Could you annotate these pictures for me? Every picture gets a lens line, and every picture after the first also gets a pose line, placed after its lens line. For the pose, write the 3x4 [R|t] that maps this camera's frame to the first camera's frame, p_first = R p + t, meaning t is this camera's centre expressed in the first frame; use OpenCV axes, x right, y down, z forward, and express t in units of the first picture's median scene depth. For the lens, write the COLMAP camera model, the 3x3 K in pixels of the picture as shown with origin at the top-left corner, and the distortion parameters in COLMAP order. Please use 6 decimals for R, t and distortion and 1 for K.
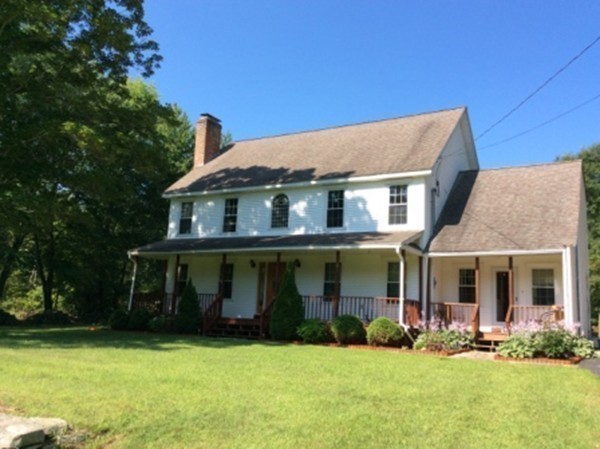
lens RADIAL K [[554.4, 0, 300.0], [0, 554.4, 224.5], [0, 0, 1]] dist [0.118407, -0.228398]
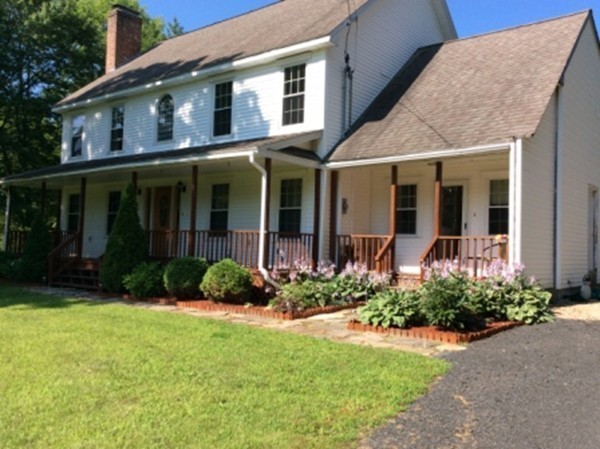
lens RADIAL K [[554.4, 0, 300.0], [0, 554.4, 224.5], [0, 0, 1]] dist [0.118407, -0.228398]
pose [[0.988105, -0.026902, -0.151412, 0.281977], [0.044789, 0.992240, 0.115993, 0.042801], [0.147117, -0.121395, 0.981642, 0.306581]]
